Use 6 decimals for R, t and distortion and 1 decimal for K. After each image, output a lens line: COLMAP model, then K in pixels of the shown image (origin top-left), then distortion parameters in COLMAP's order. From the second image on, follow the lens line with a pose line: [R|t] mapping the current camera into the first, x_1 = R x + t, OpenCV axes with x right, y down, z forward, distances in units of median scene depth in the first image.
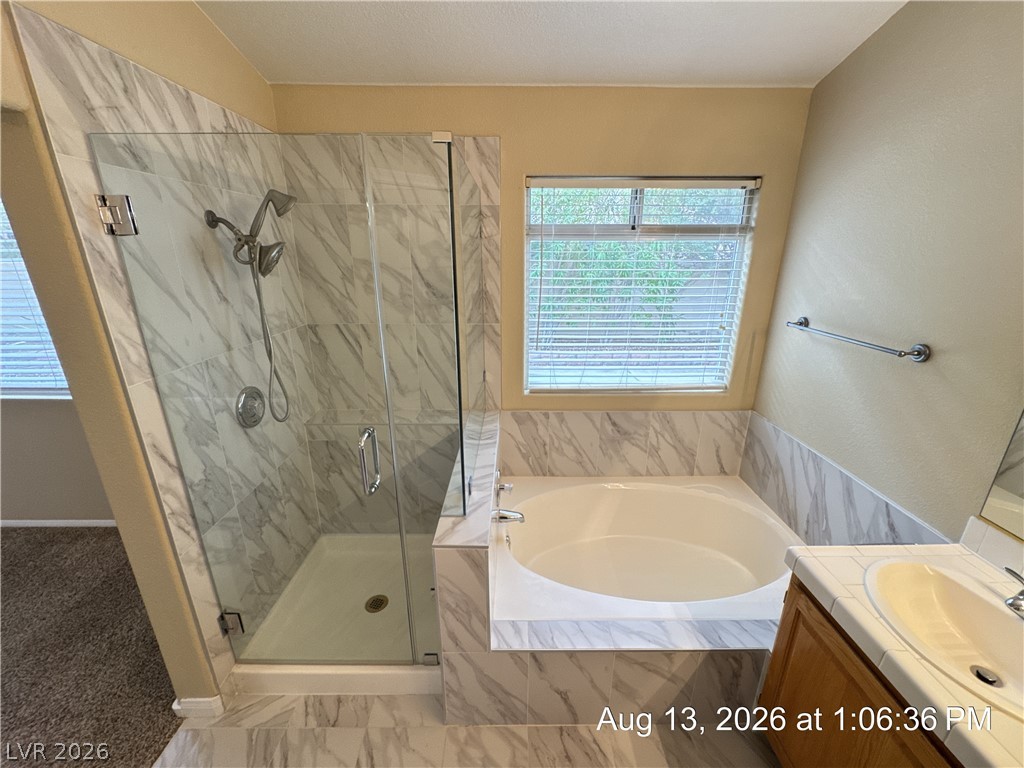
lens RADIAL K [[409.7, 0, 513.1], [0, 409.7, 384.1], [0, 0, 1]] dist [-0.003009, 0.000568]
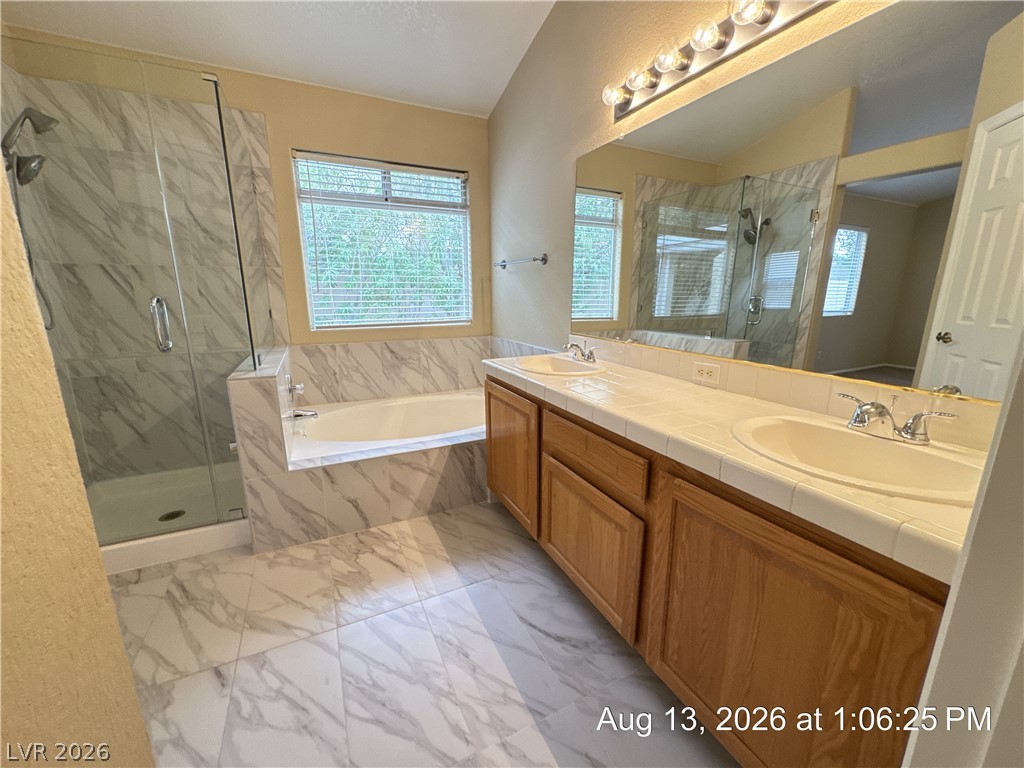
lens RADIAL K [[409.7, 0, 511.1], [0, 409.7, 383.7], [0, 0, 1]] dist [-0.003009, 0.000568]
pose [[0.903243, -0.095761, 0.418309, 0.044718], [0.133855, 0.989021, -0.062619, 0.370788], [-0.407719, 0.112553, 0.906144, -0.333862]]
